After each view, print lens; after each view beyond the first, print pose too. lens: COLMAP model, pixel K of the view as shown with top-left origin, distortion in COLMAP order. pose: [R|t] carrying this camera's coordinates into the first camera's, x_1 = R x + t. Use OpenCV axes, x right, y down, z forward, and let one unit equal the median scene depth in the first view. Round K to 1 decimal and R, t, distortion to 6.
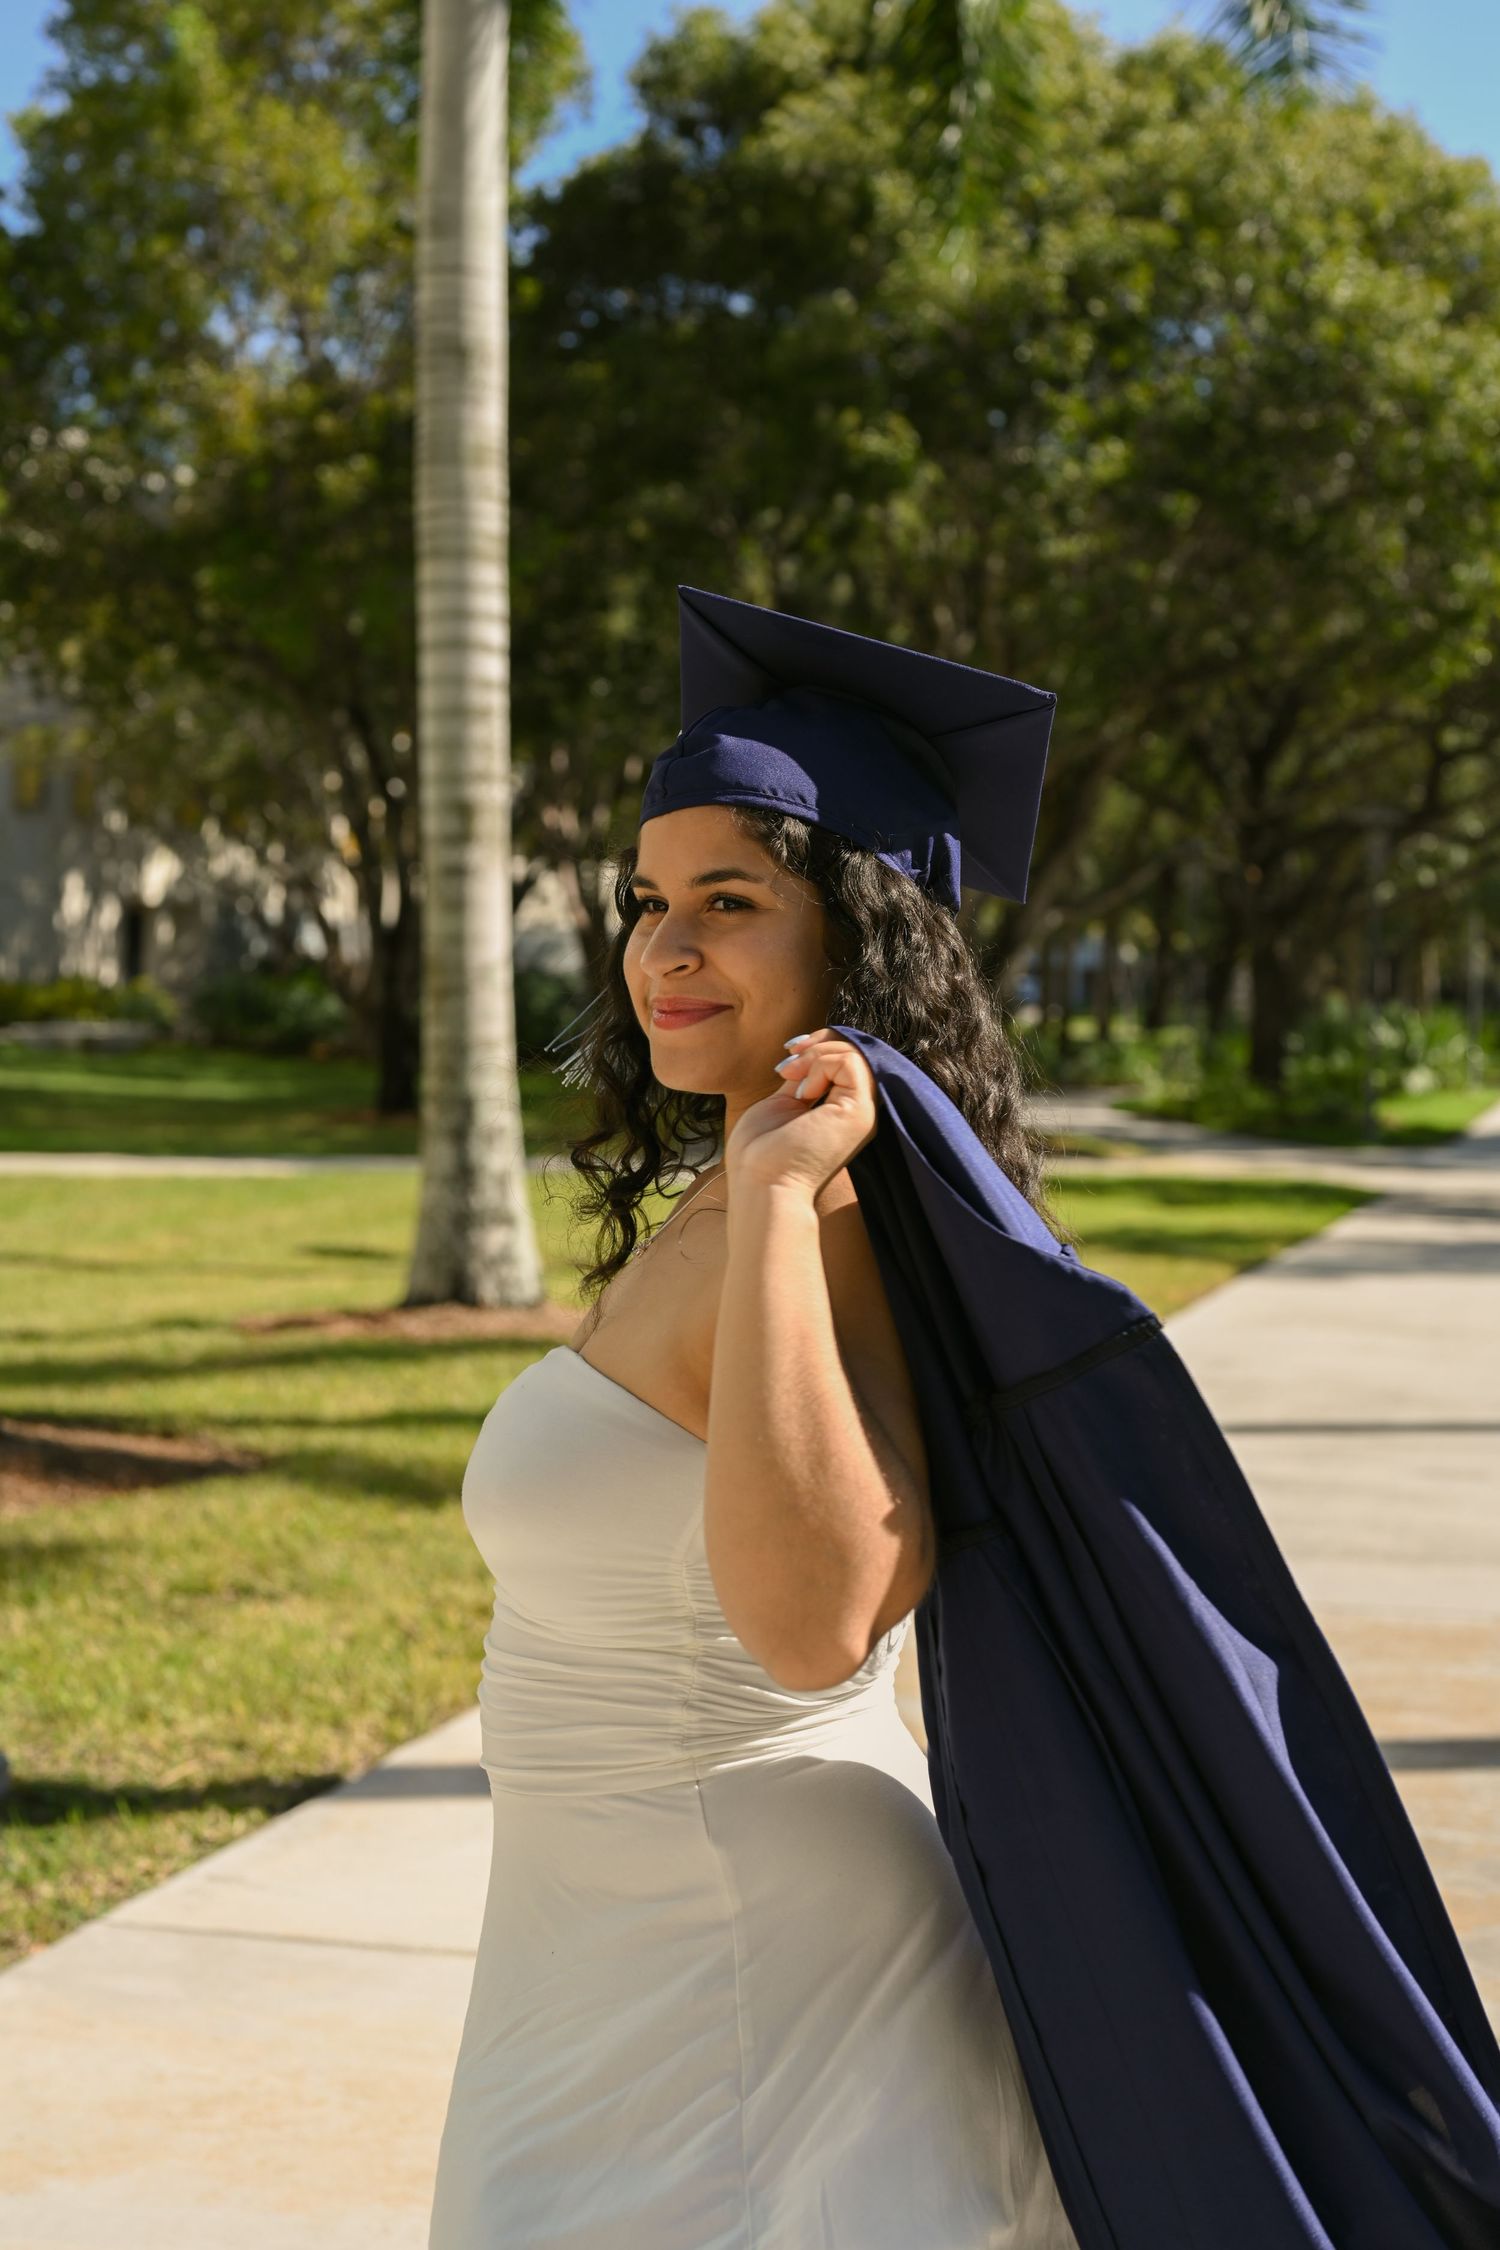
lens RADIAL K [[3212.2, 0, 669.7], [0, 3212.2, 1132.7], [0, 0, 1]] dist [0.045164, -0.357690]
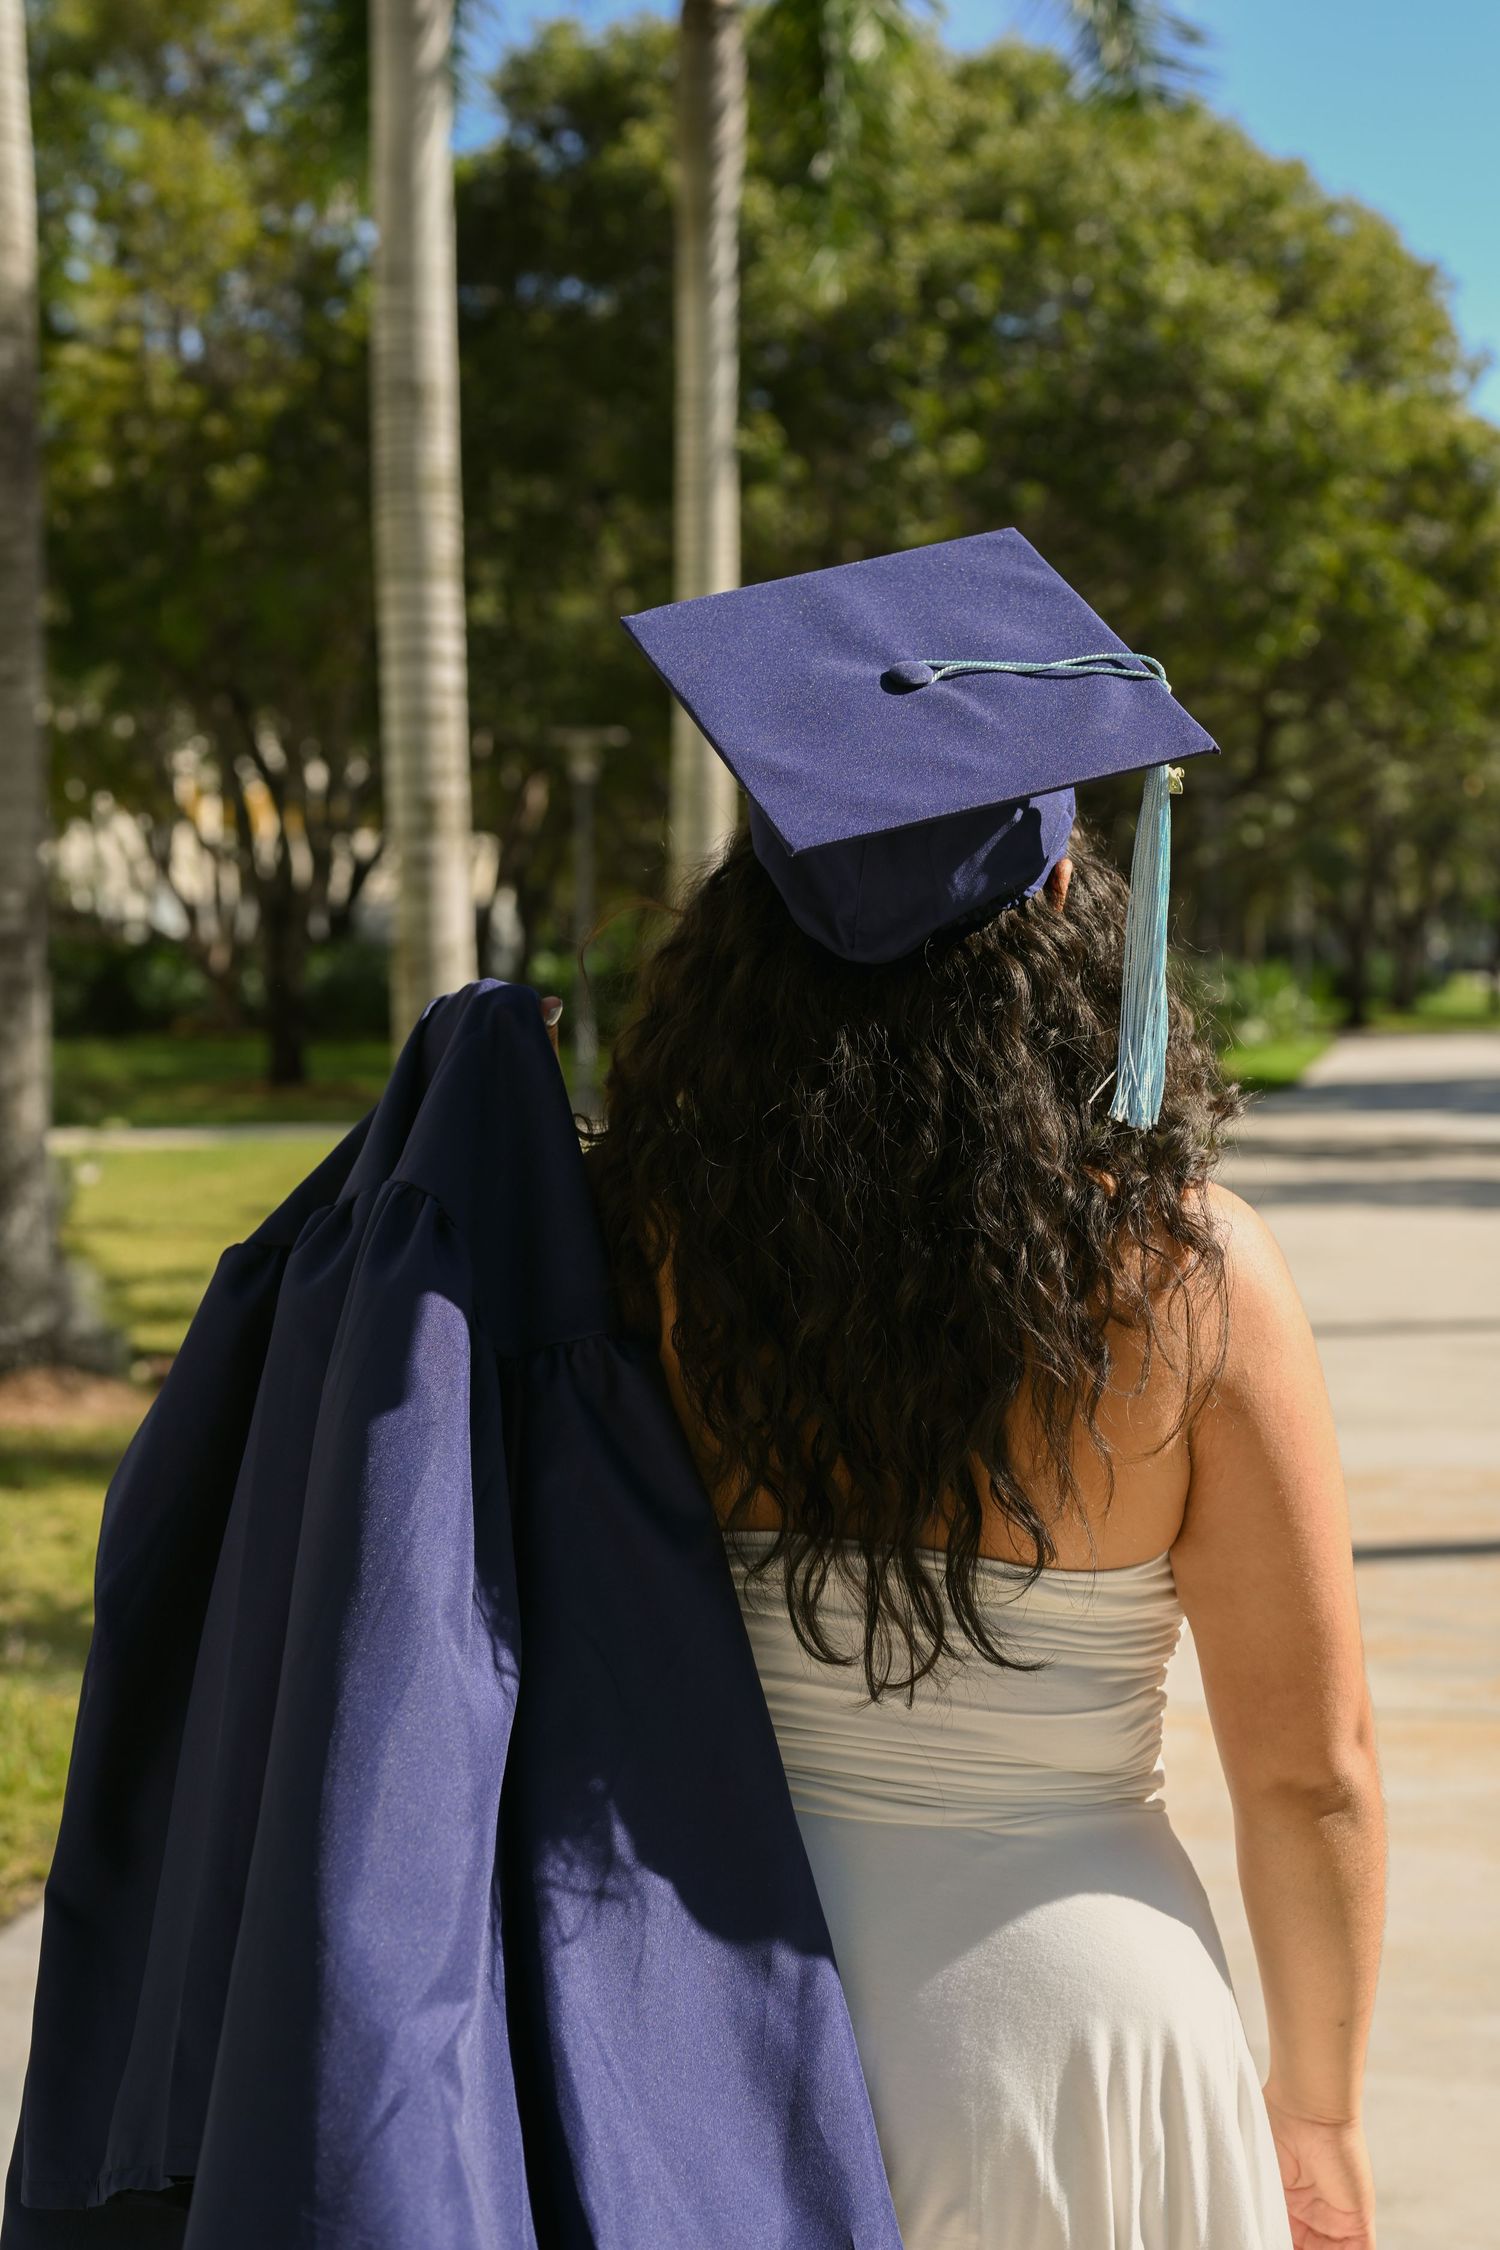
lens RADIAL K [[3138.8, 0, 722.6], [0, 3138.8, 1186.0], [0, 0, 1]] dist [-0.045882, 0.104243]
pose [[0.997736, -0.025478, 0.062243, -0.011883], [0.023708, 0.999298, 0.029015, 0.000430], [-0.062938, -0.027473, 0.997639, -0.029931]]
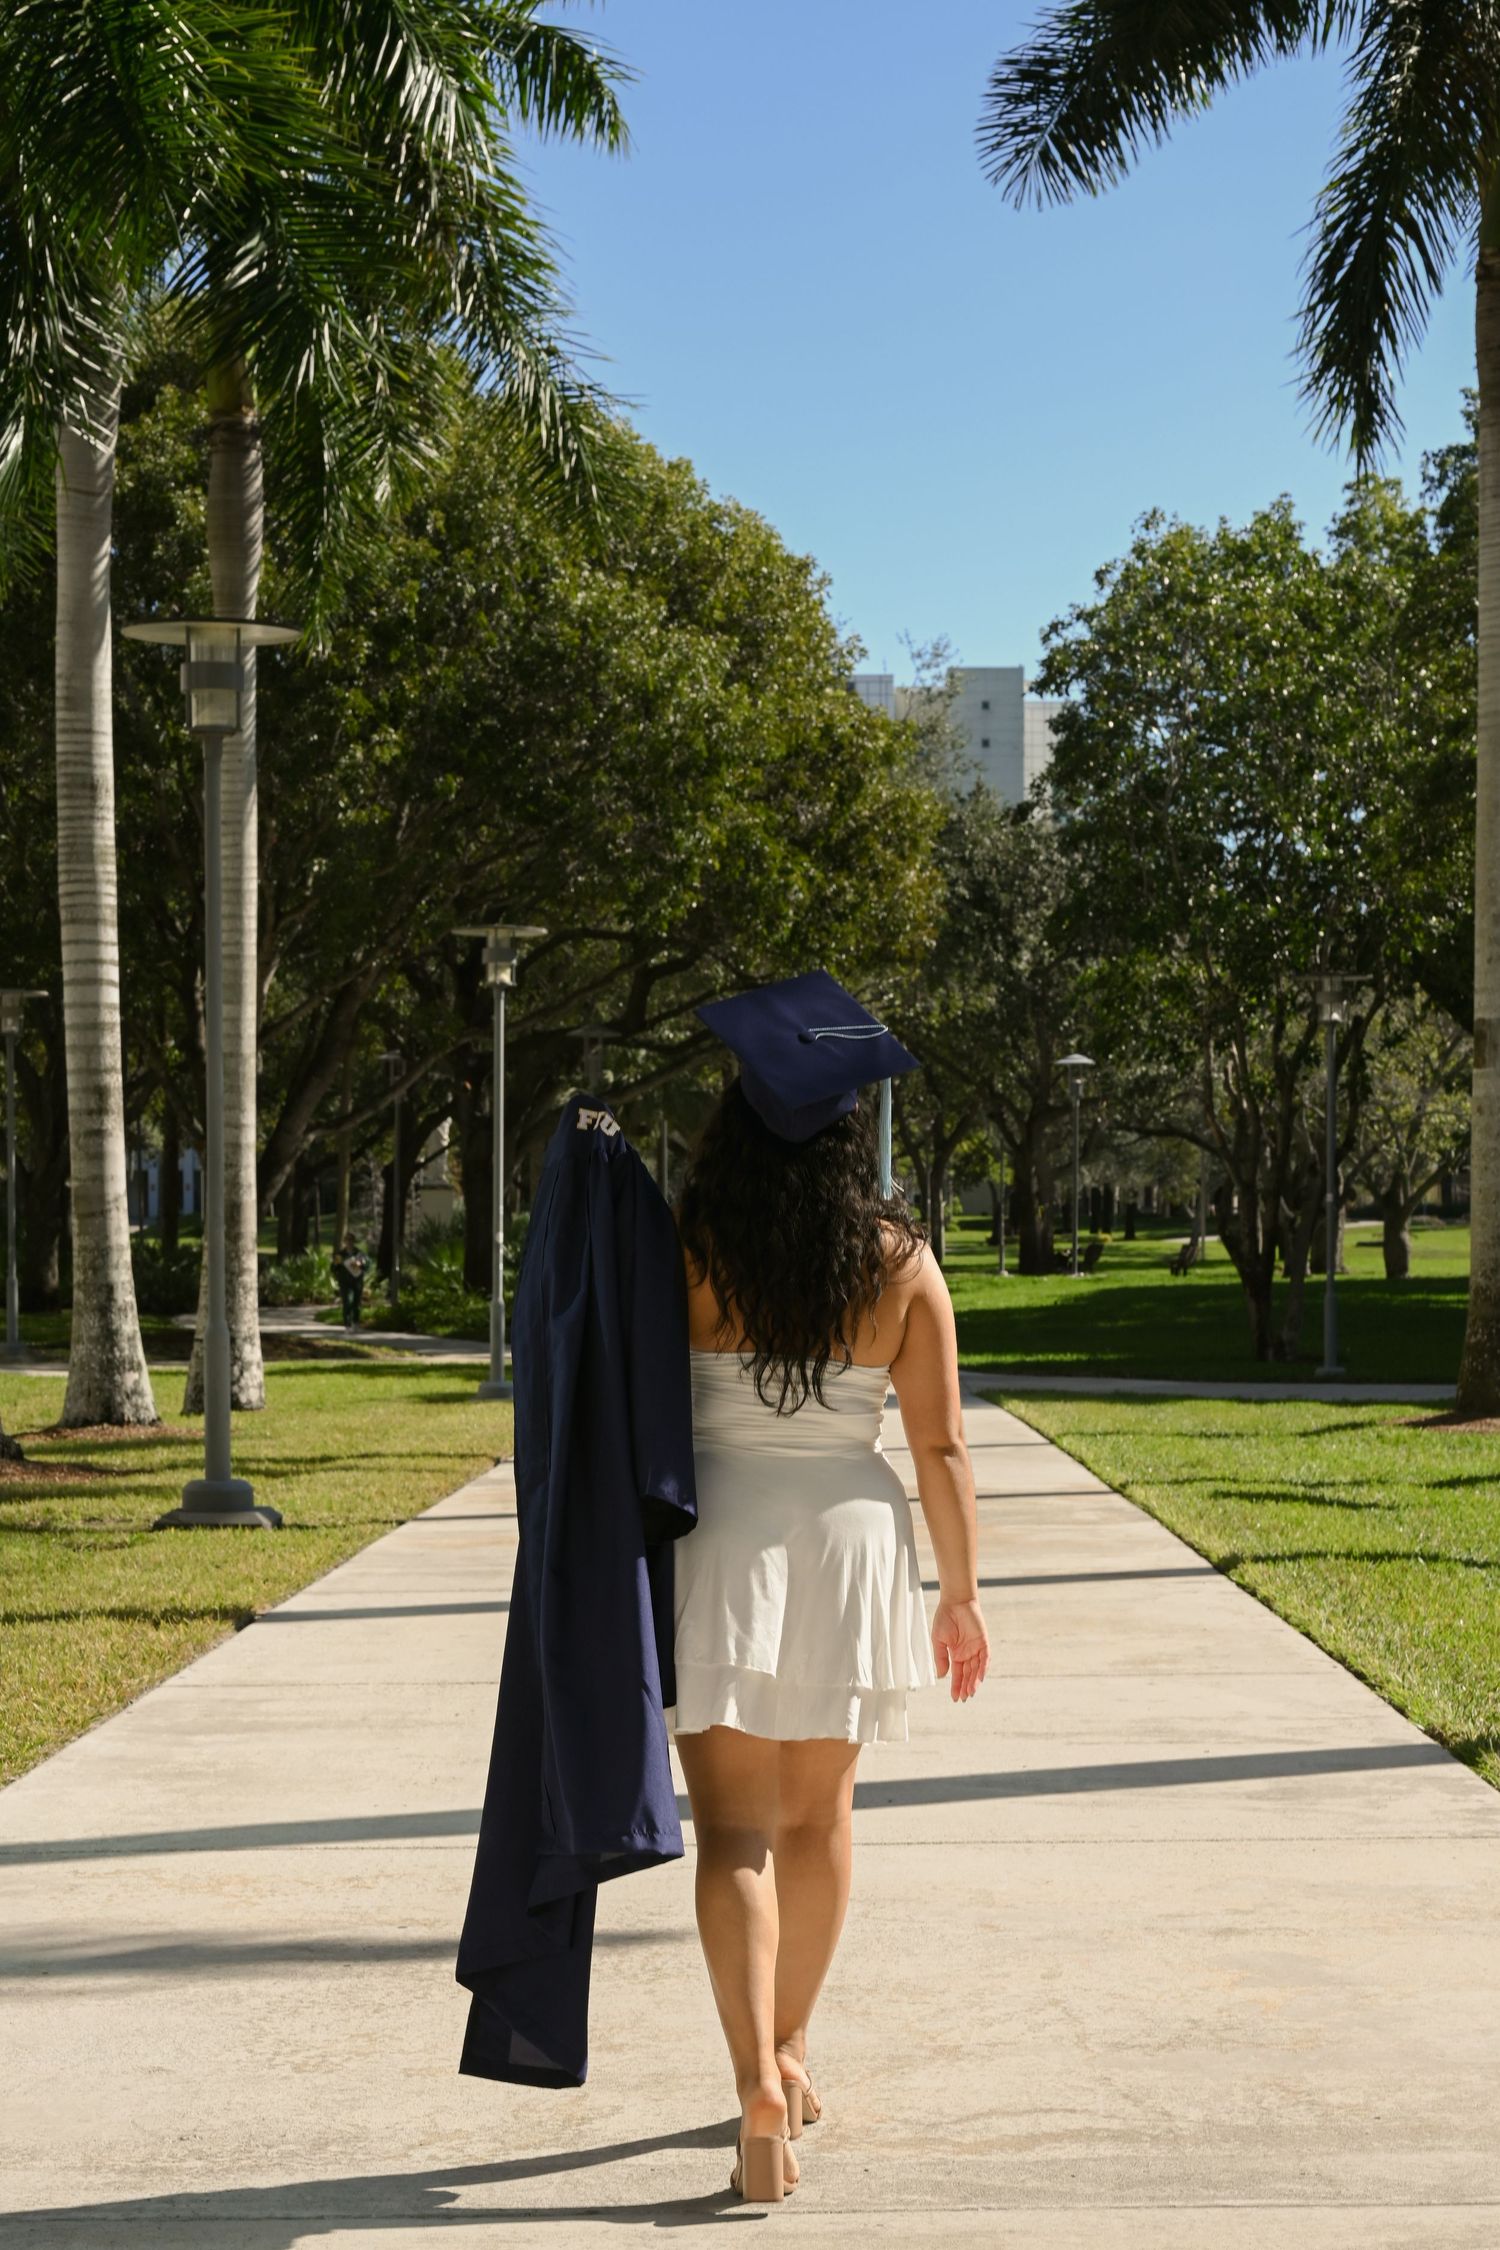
lens RADIAL K [[3277.4, 0, 750.0], [0, 3277.4, 1125.0], [0, 0, 1]] dist [-0.022428, 0.046252]
pose [[0.964400, -0.011083, 0.264217, -0.045200], [0.028953, 0.997540, -0.063838, 0.005333], [-0.262859, 0.069216, 0.962348, -0.140278]]
